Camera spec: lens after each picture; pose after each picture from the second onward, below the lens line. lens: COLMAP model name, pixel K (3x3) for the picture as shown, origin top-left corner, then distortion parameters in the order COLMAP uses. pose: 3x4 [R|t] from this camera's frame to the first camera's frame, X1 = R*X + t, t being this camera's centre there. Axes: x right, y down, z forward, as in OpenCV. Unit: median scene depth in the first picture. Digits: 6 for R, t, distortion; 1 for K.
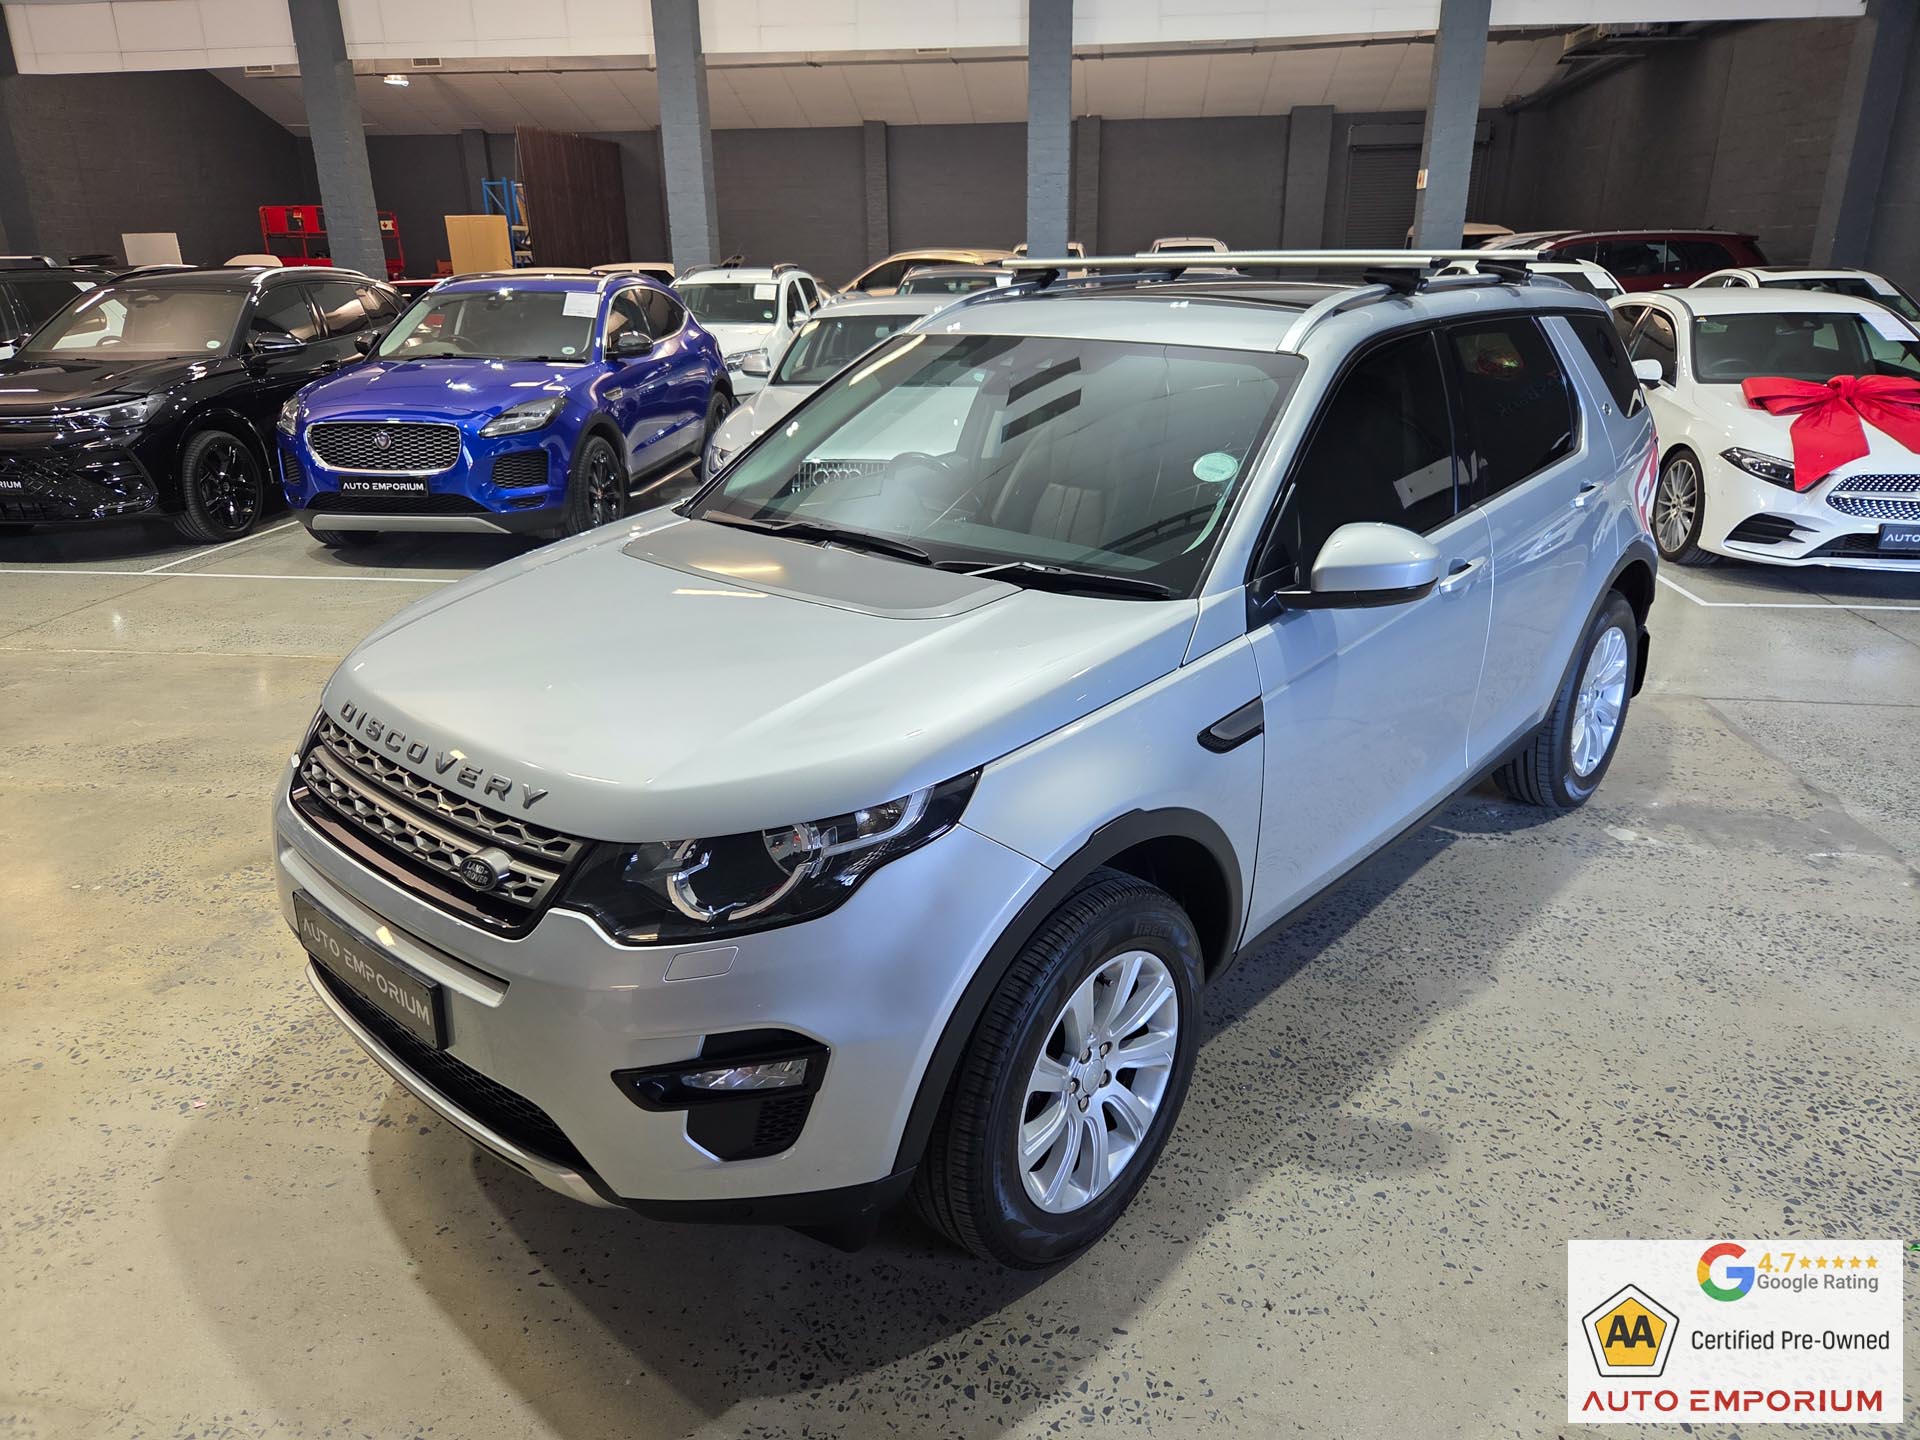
lens RADIAL K [[1292.4, 0, 954.1], [0, 1292.4, 730.8], [0, 0, 1]] dist [0.053007, -0.045786]
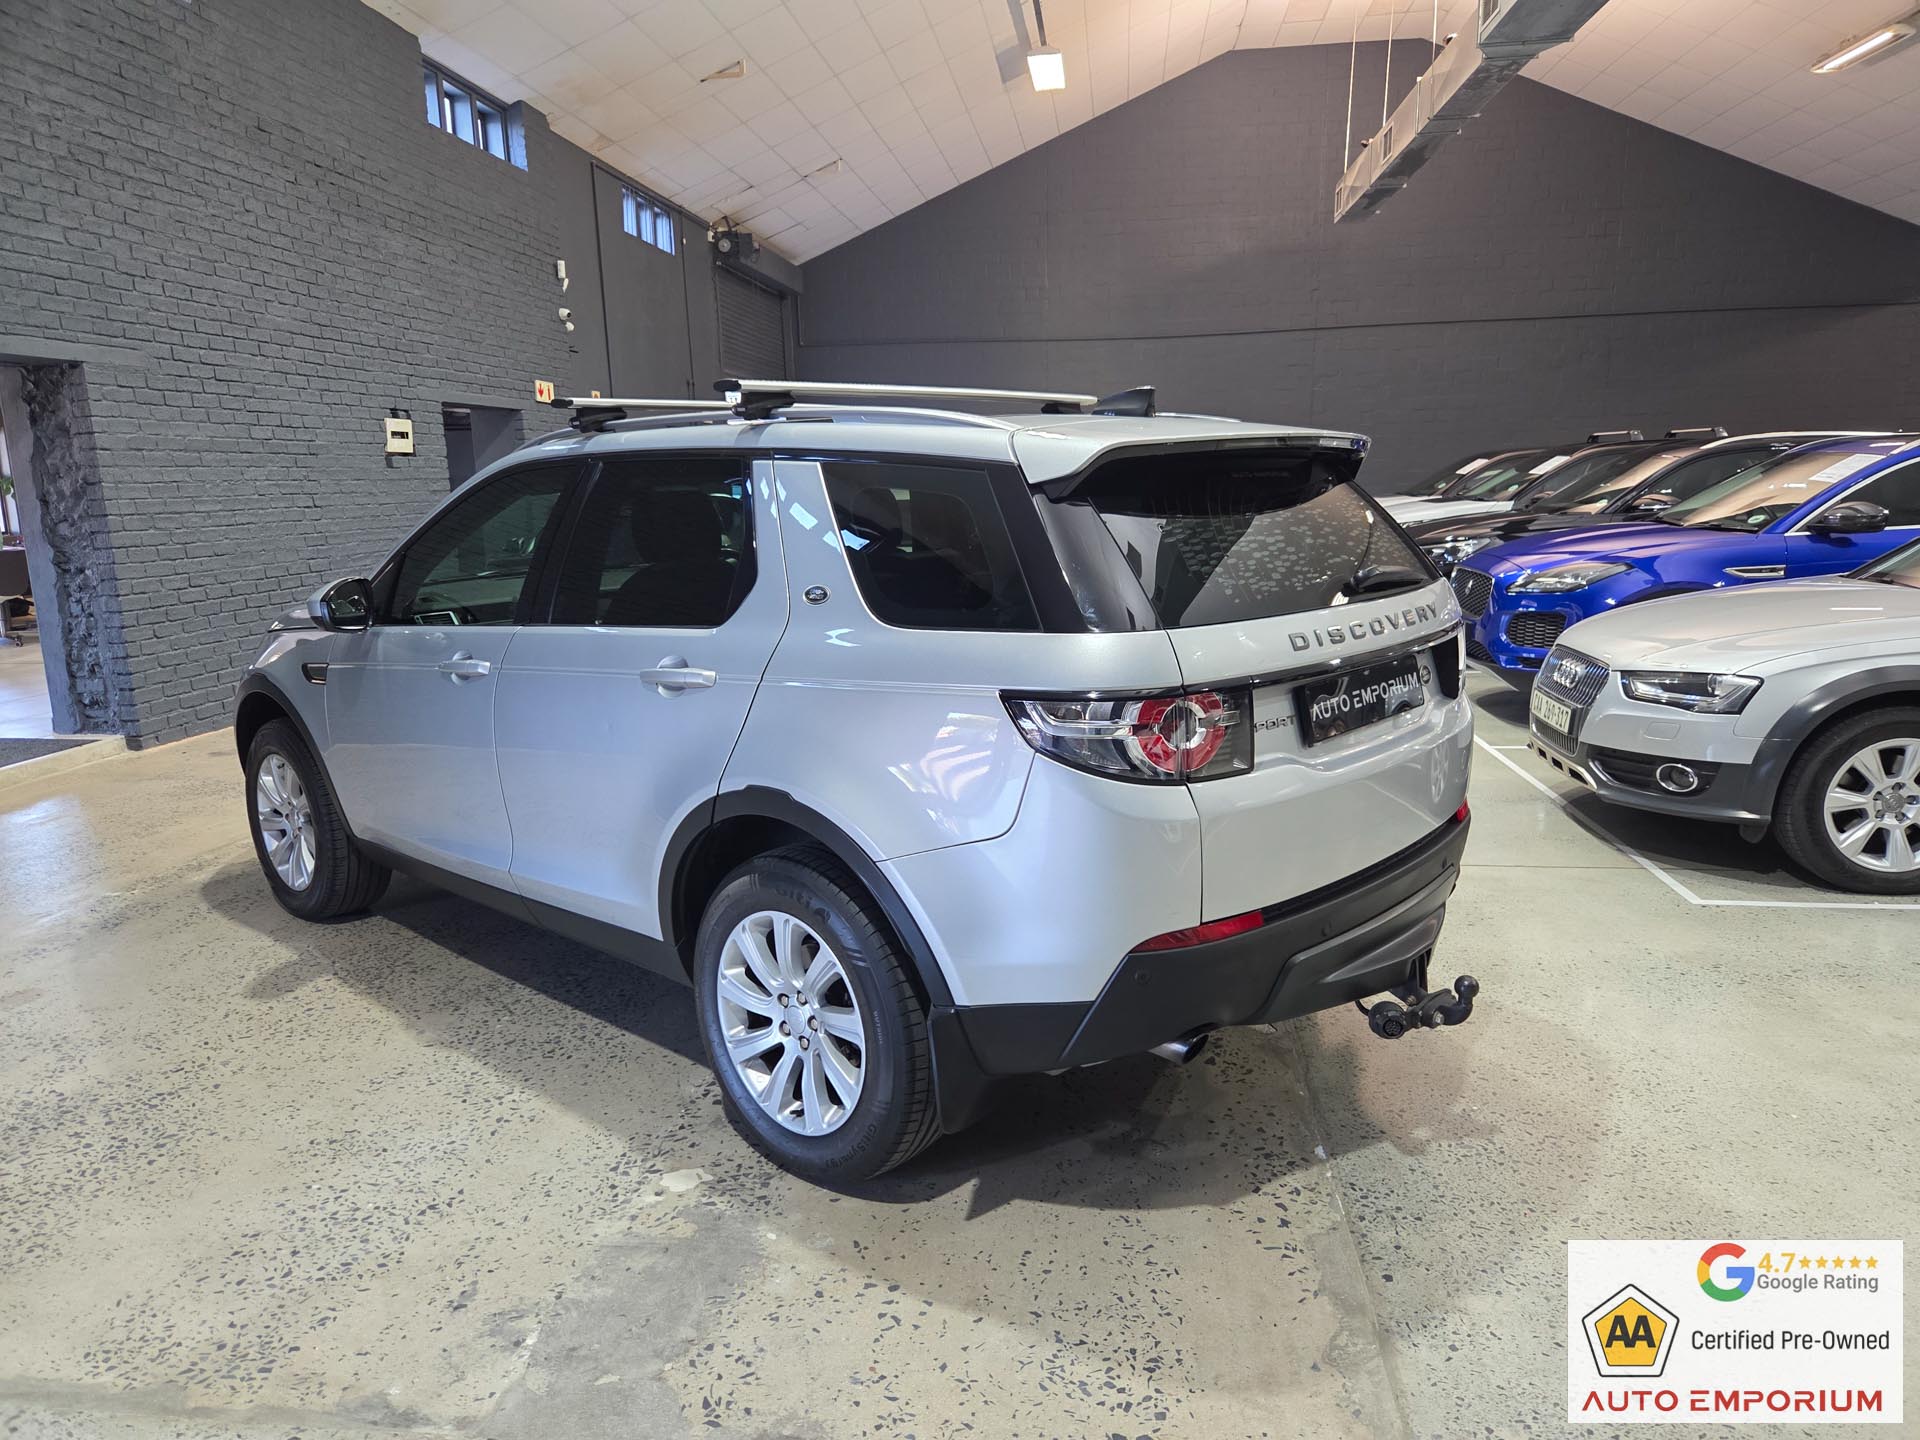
lens RADIAL K [[1288.4, 0, 964.5], [0, 1288.4, 738.2], [0, 0, 1]] dist [0.053864, -0.045672]
pose [[-0.000809, 0.211795, -0.977314, 1.353195], [-0.330306, 0.922405, 0.200169, -0.388480], [0.943874, 0.322974, 0.069211, 1.210720]]
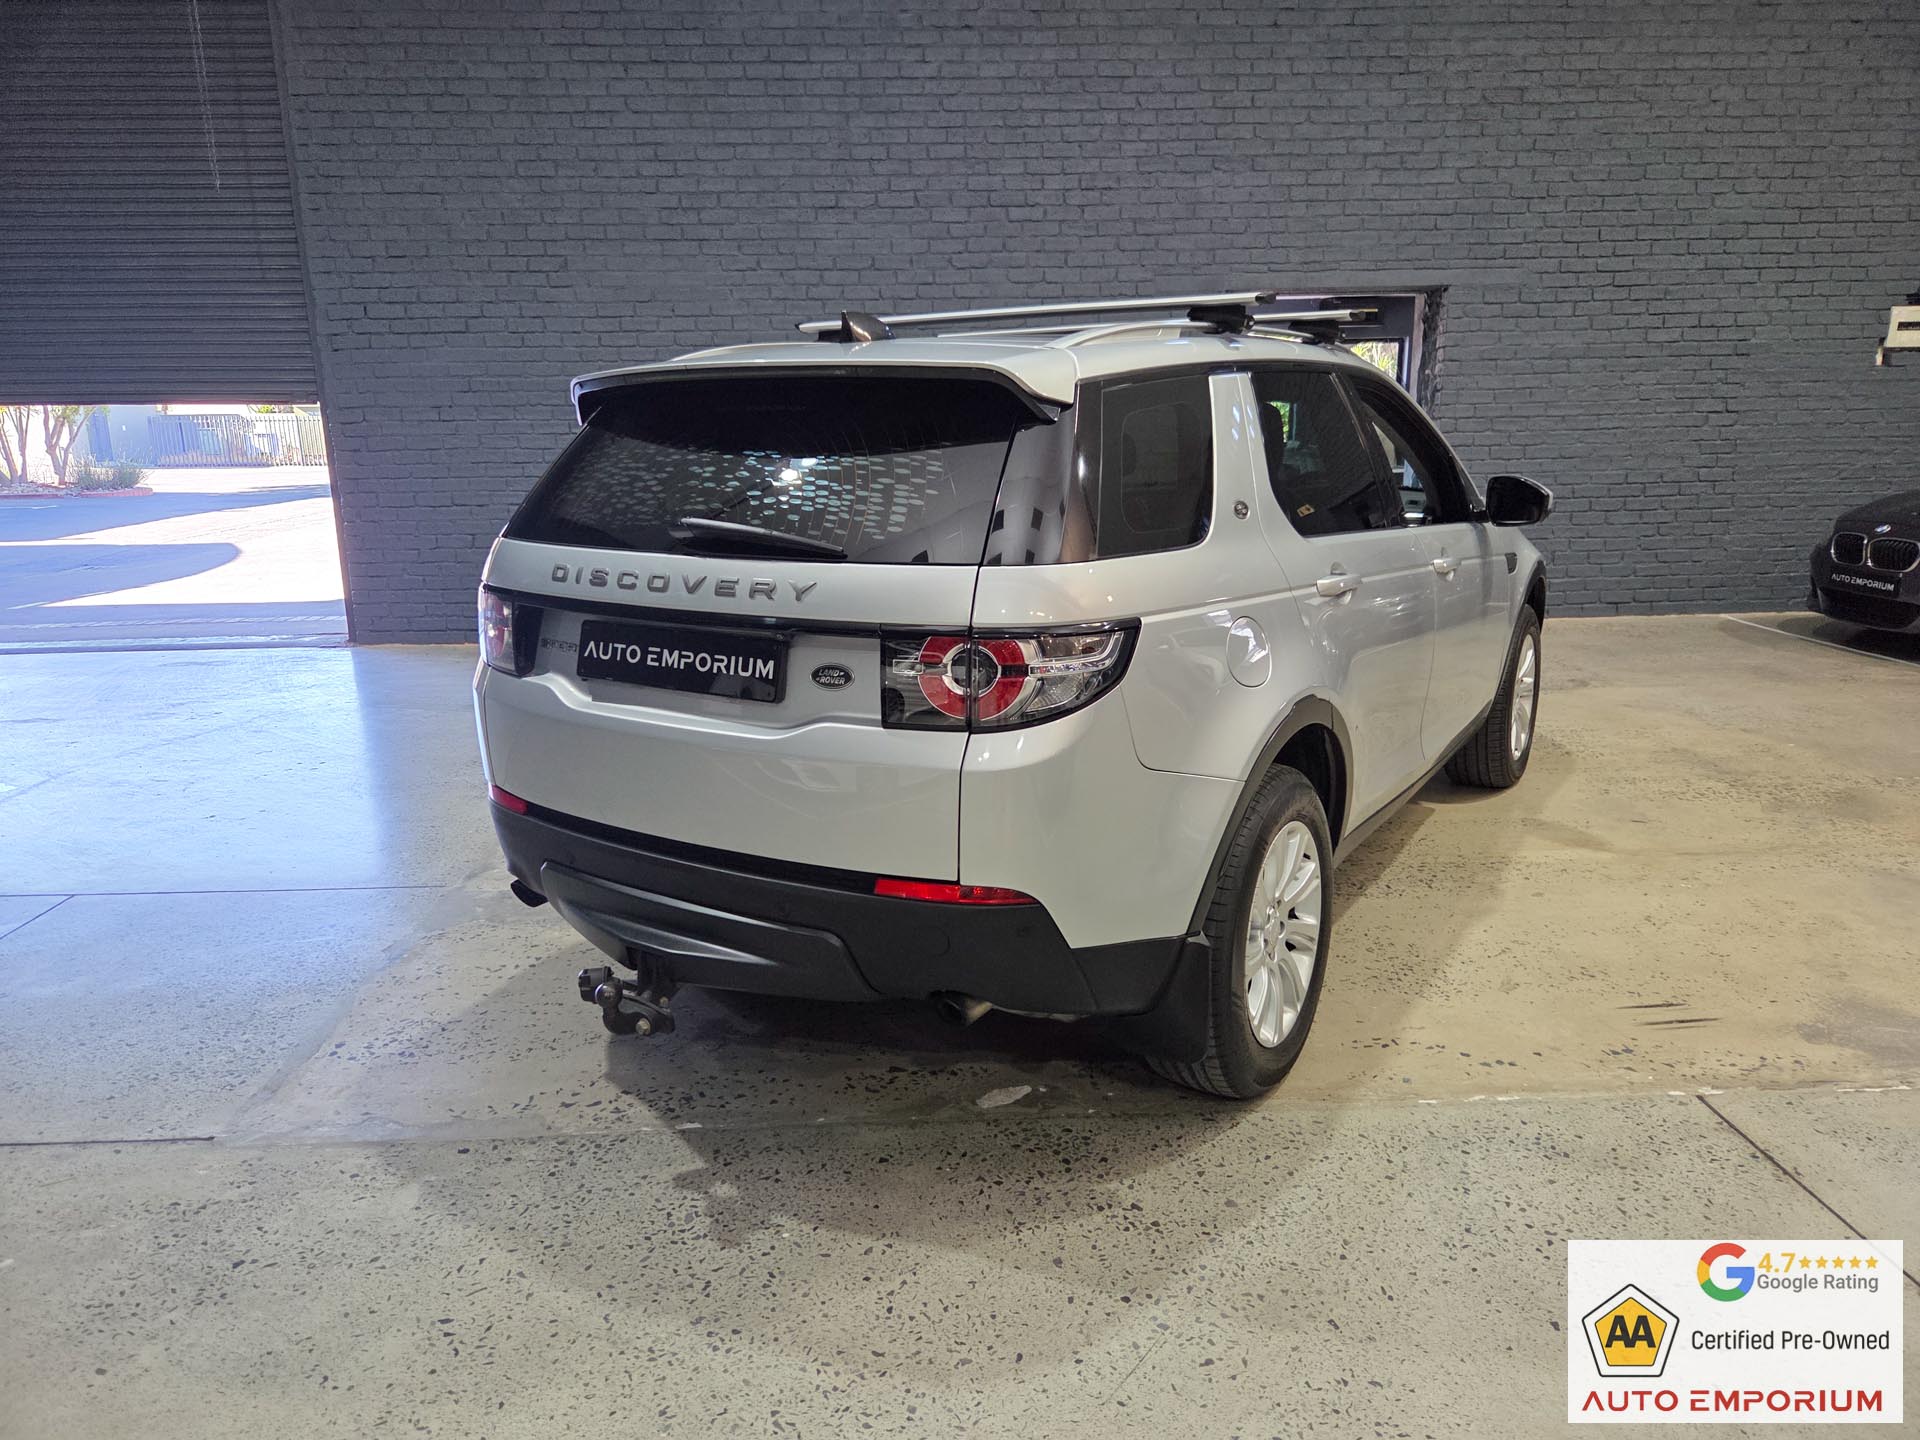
lens RADIAL K [[1288.7, 0, 956.9], [0, 1288.7, 714.7], [0, 0, 1]] dist [0.058069, -0.048148]
pose [[-0.986750, 0.062966, -0.149533, 0.530868], [-0.030866, 0.831944, 0.554001, -0.709342], [0.159286, 0.551276, -0.818977, 2.113937]]
